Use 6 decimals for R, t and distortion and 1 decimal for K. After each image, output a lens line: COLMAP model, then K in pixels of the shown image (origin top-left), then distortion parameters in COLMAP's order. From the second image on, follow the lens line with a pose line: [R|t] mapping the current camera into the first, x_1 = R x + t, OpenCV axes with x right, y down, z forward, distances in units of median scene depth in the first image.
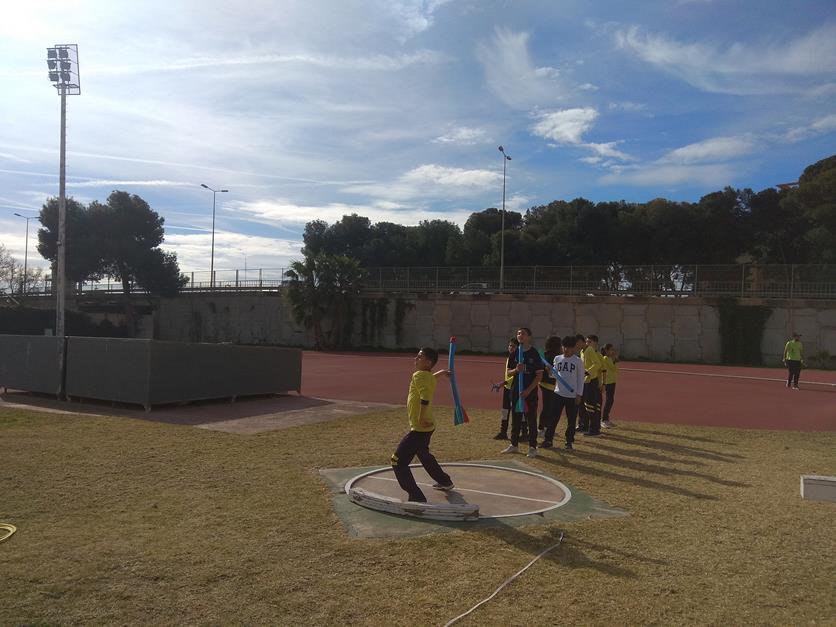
lens RADIAL K [[639.2, 0, 412.7], [0, 639.2, 303.0], [0, 0, 1]] dist [0.089697, -0.140283]
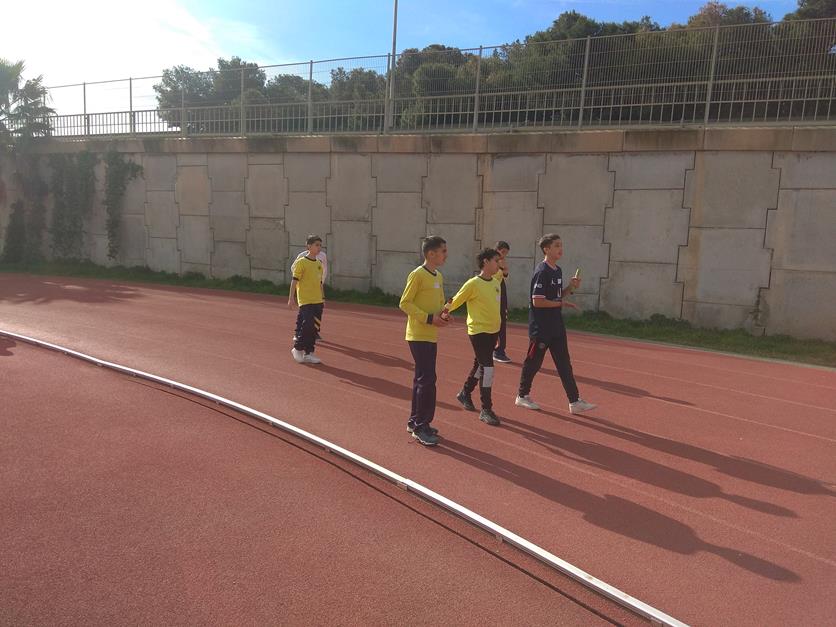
lens RADIAL K [[639.2, 0, 412.7], [0, 639.2, 303.0], [0, 0, 1]] dist [0.089697, -0.140283]
pose [[0.999352, 0.030760, -0.018710, 0.168655], [-0.028027, 0.990853, 0.132005, 0.026381], [0.022600, -0.131395, 0.991072, 0.482333]]
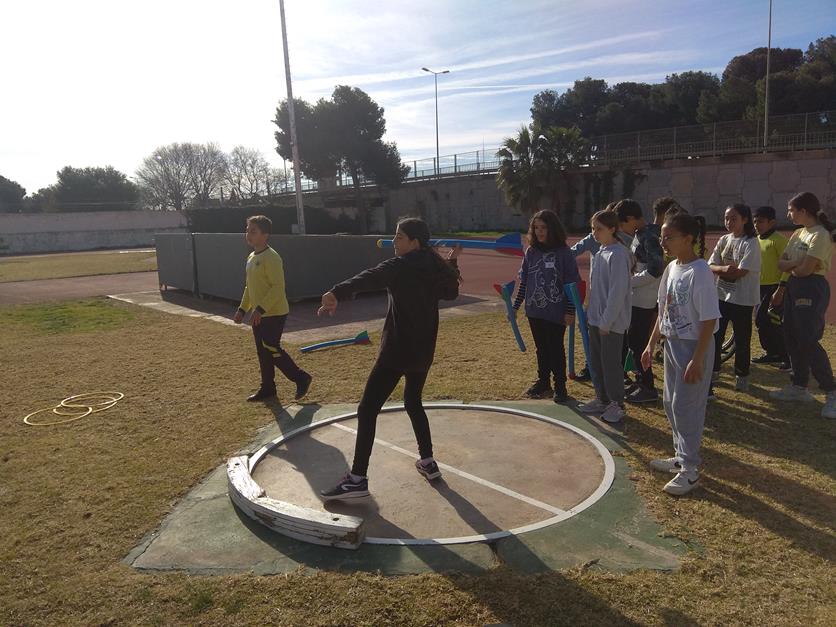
lens RADIAL K [[639.2, 0, 412.7], [0, 639.2, 303.0], [0, 0, 1]] dist [0.089697, -0.140283]
pose [[0.925908, -0.003535, -0.377733, 0.033906], [0.071255, 0.983640, 0.165457, 0.004234], [0.370969, -0.180113, 0.911011, 0.053138]]
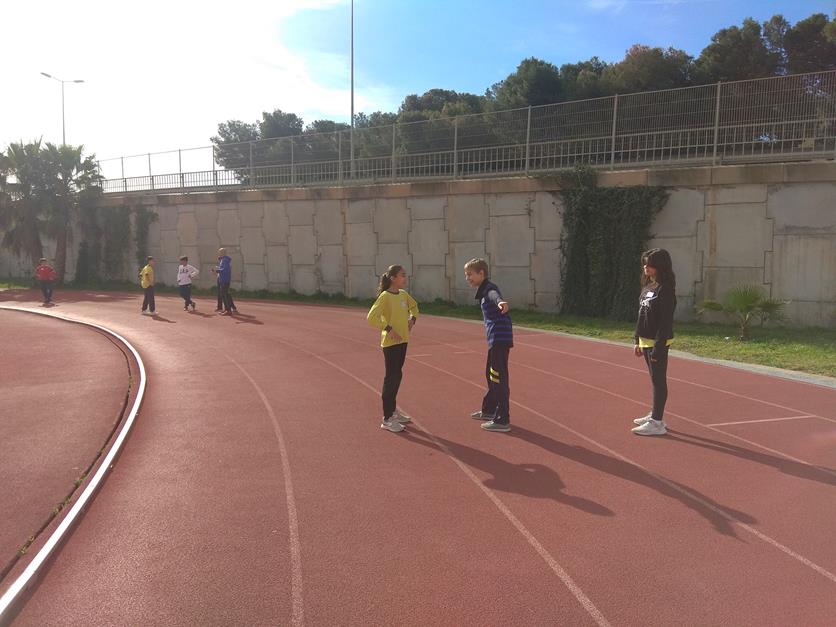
lens RADIAL K [[639.2, 0, 412.7], [0, 639.2, 303.0], [0, 0, 1]] dist [0.089697, -0.140283]
pose [[0.987668, -0.000990, -0.156559, 0.299102], [0.017612, 0.994335, 0.104818, 0.023212], [0.155569, -0.106283, 0.982091, 0.353116]]
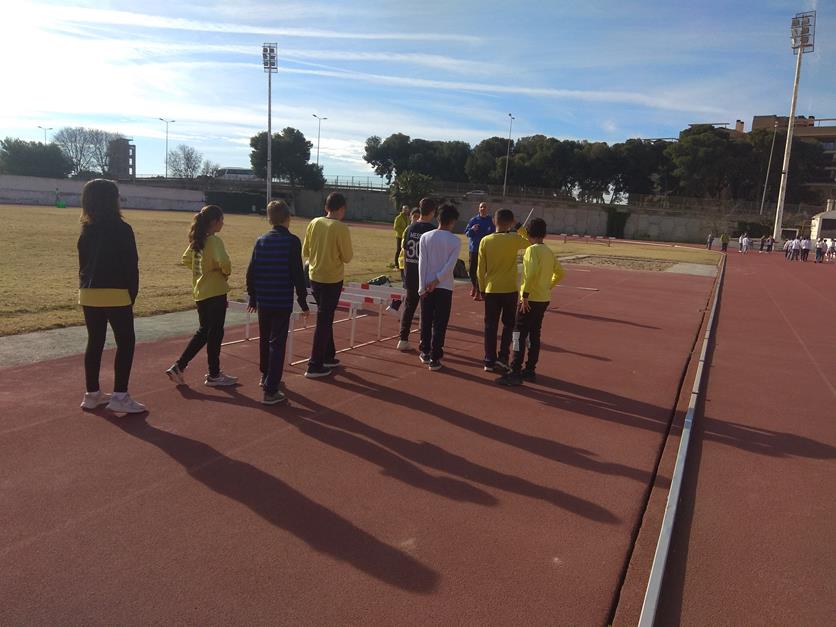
lens RADIAL K [[639.2, 0, 412.7], [0, 639.2, 303.0], [0, 0, 1]] dist [0.089697, -0.140283]
pose [[0.997905, 0.038248, 0.052175, -0.191917], [-0.047022, 0.982734, 0.178947, -0.033582], [-0.044430, -0.181025, 0.982474, -0.784850]]
